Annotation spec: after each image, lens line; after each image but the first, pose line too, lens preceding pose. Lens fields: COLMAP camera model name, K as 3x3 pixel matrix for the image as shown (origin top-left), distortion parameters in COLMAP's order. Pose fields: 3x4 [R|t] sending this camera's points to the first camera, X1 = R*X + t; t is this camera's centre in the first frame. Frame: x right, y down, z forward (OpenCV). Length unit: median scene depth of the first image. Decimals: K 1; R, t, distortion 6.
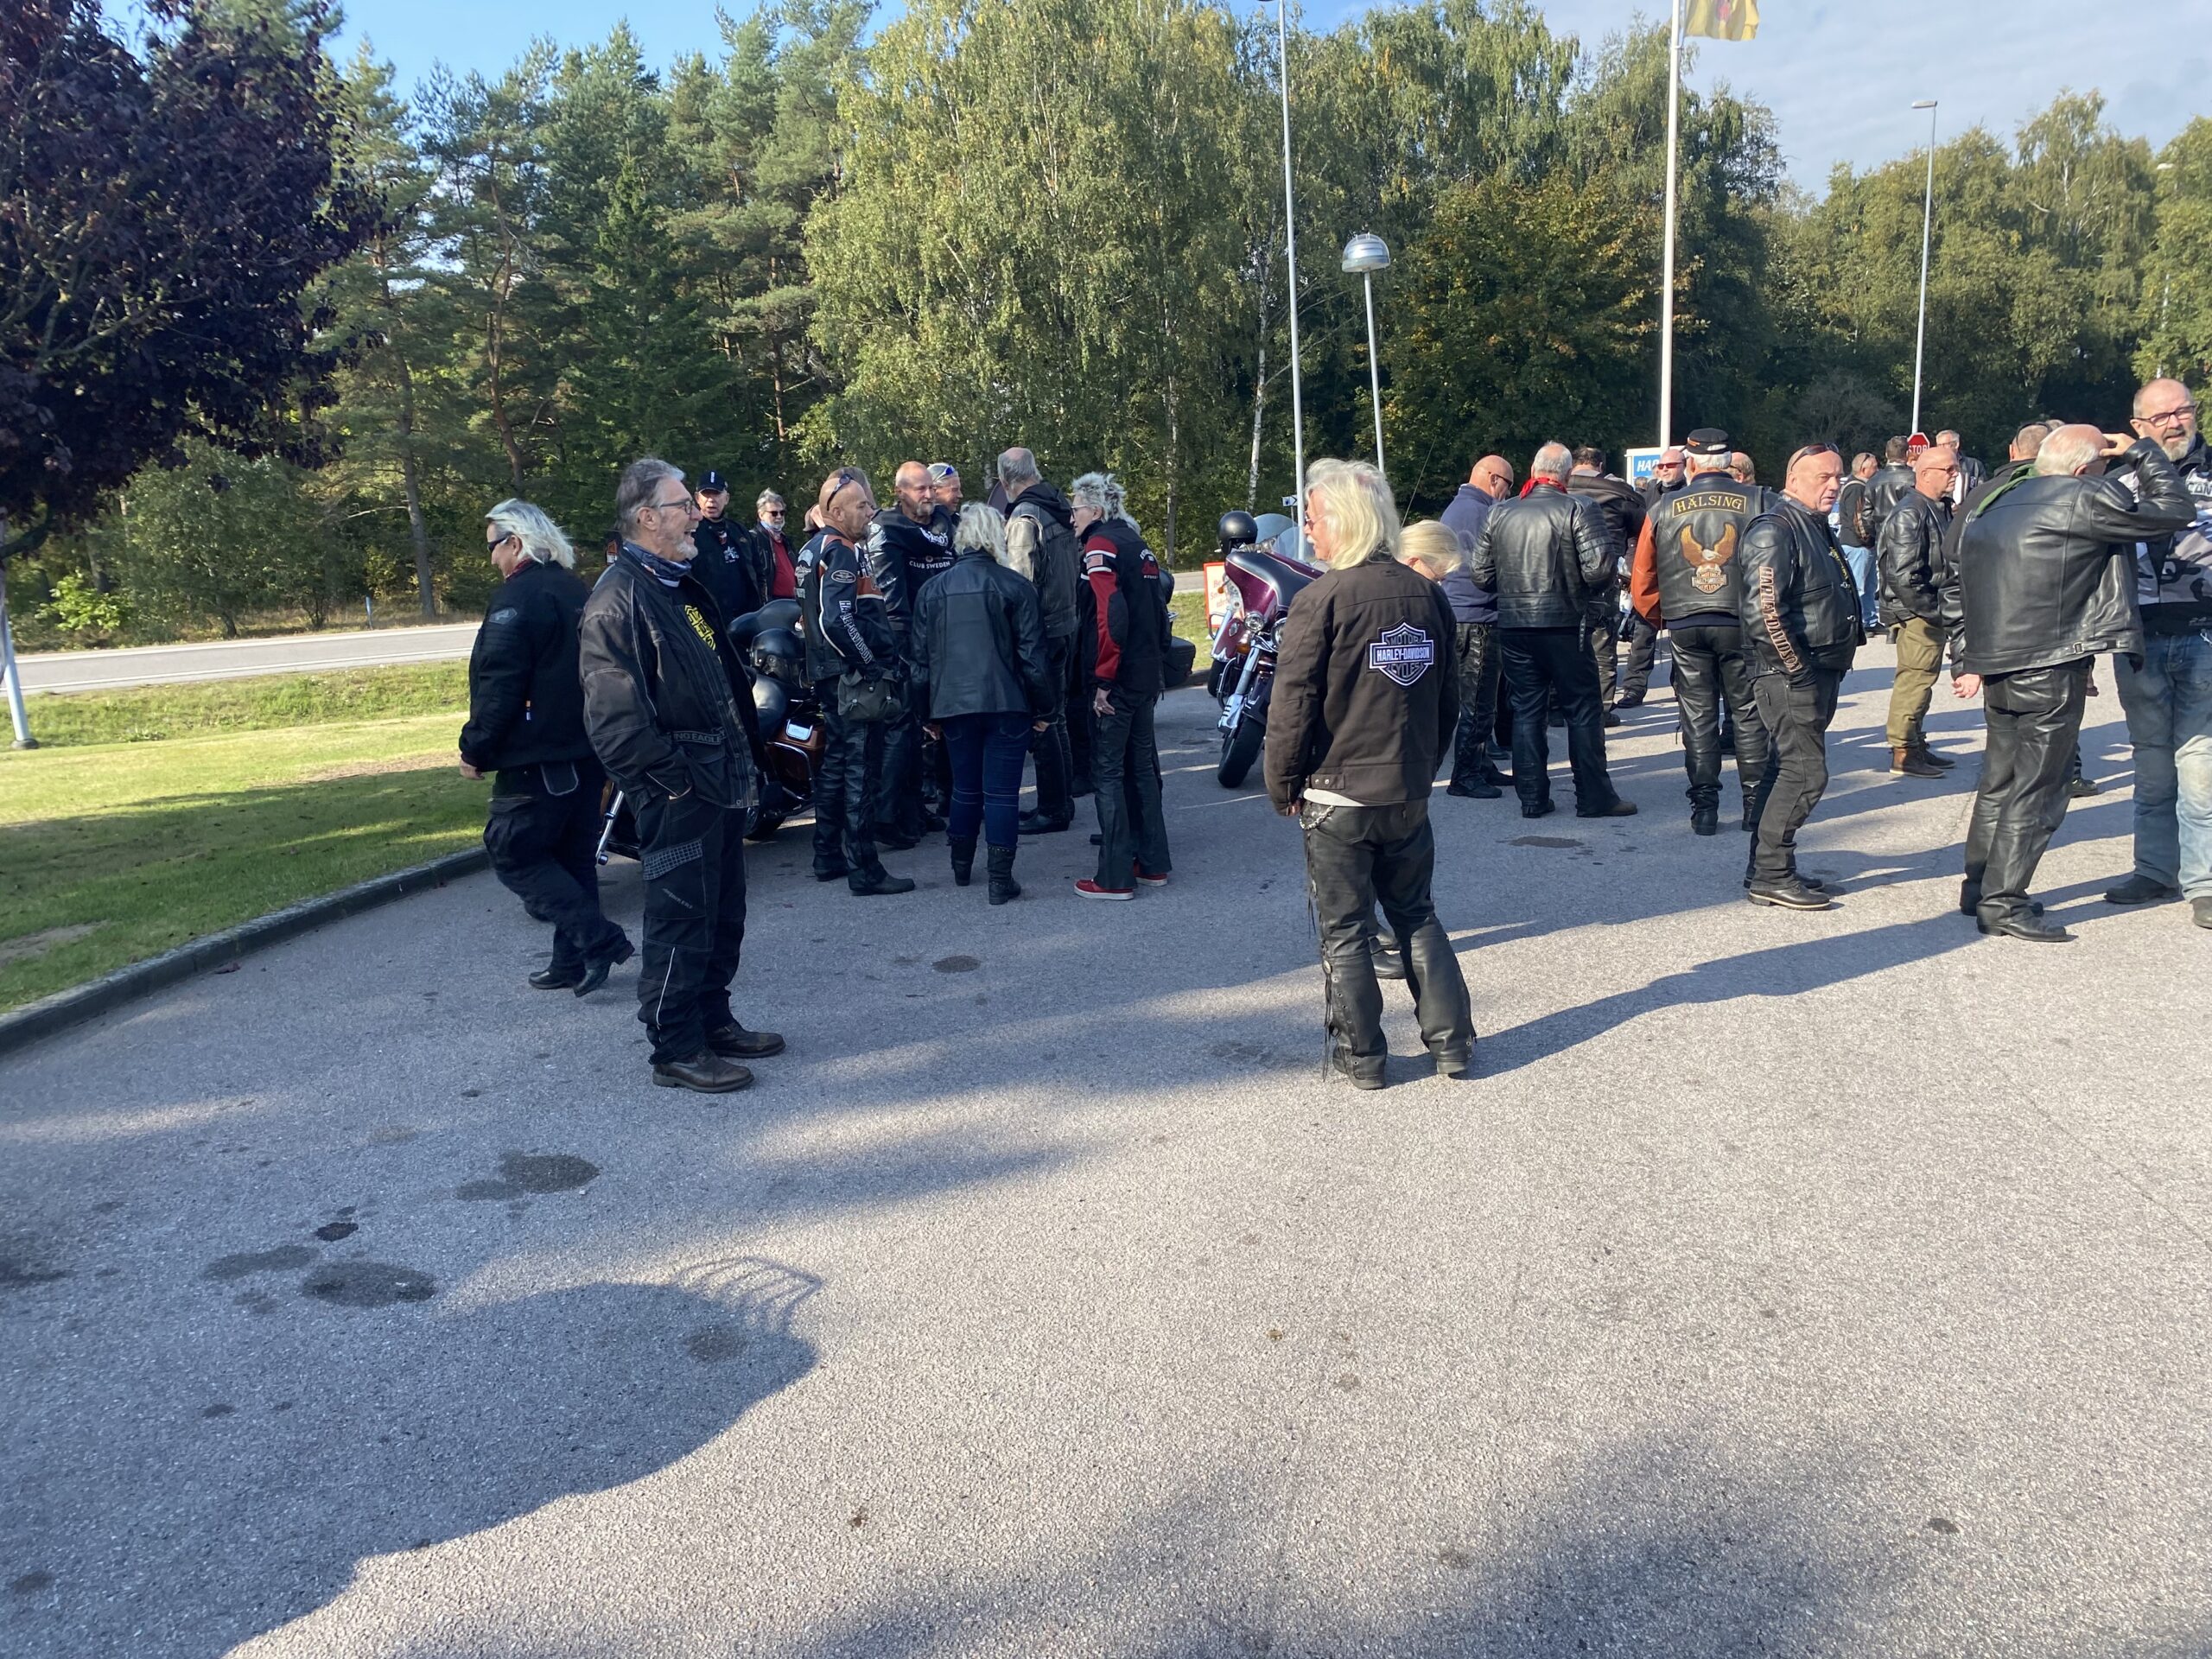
lens RADIAL K [[1652.4, 0, 1102.1], [0, 1652.4, 834.4], [0, 0, 1]] dist [0.021400, -0.013326]
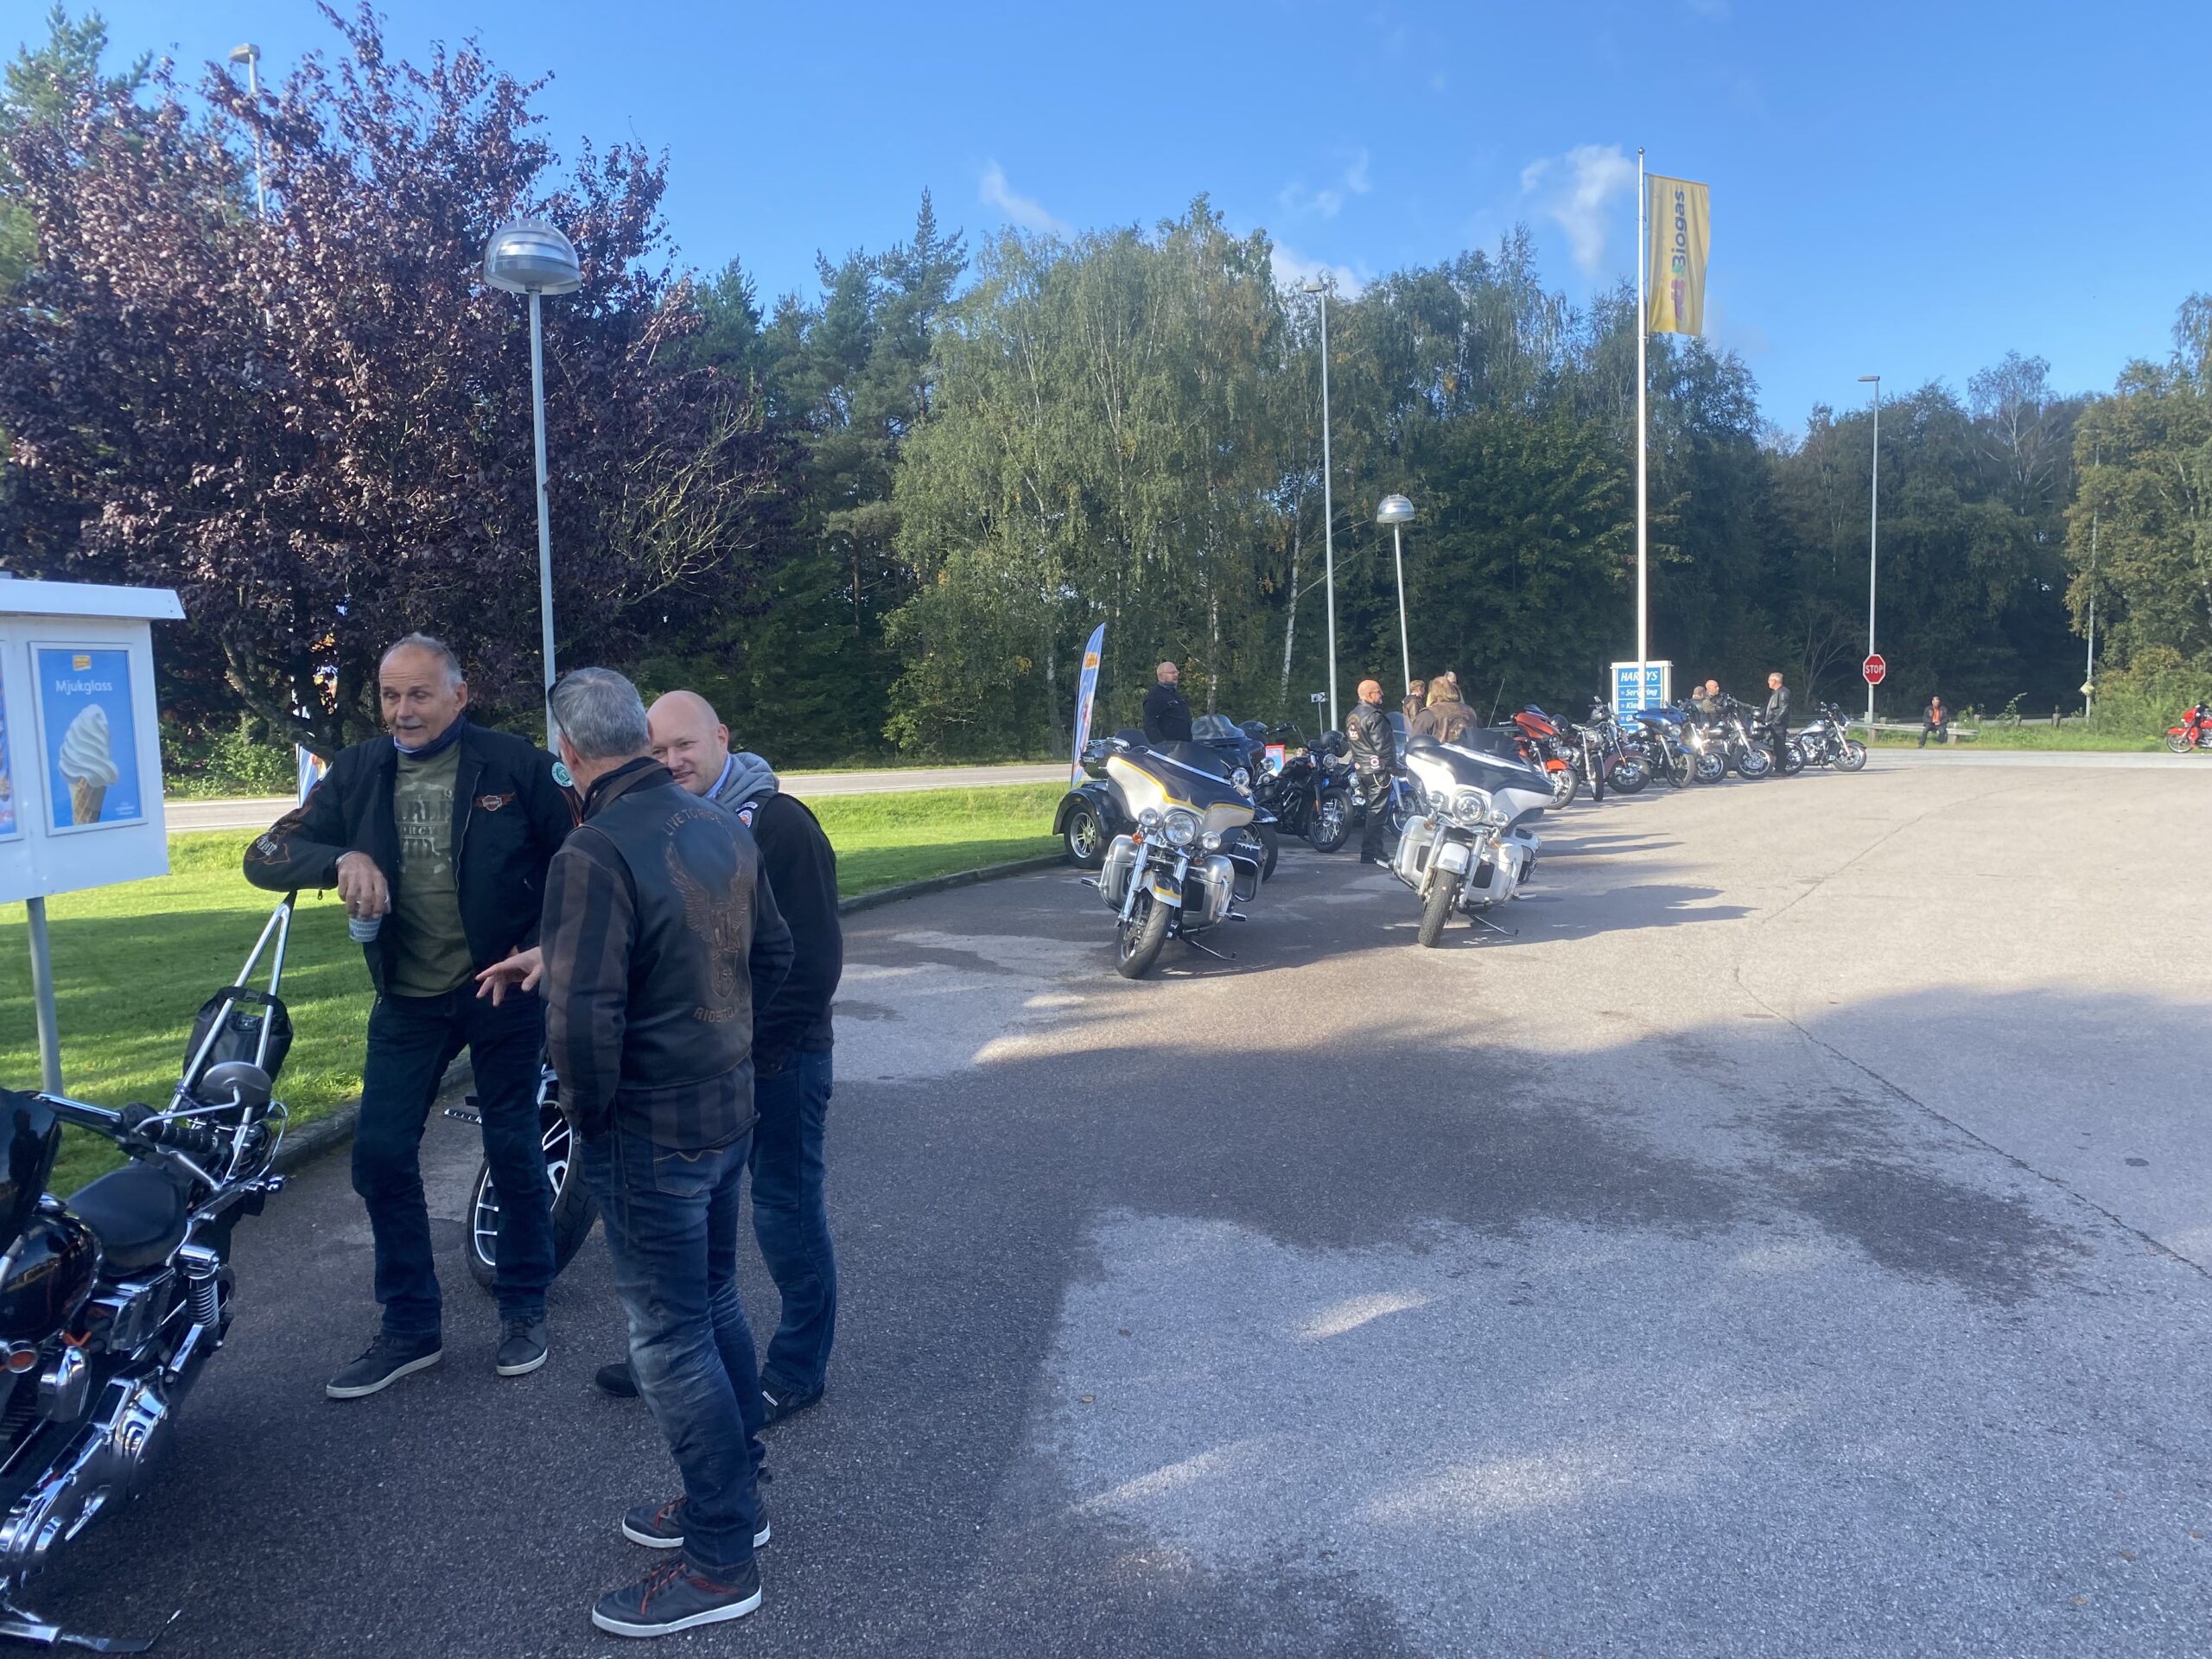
lens RADIAL K [[1652.4, 0, 1115.6], [0, 1652.4, 834.9], [0, 0, 1]] dist [0.021400, -0.013326]
pose [[0.999594, 0.028317, 0.003060, -0.024067], [-0.027790, 0.993199, -0.113060, 0.022037], [-0.006241, 0.112929, 0.993583, -0.106170]]
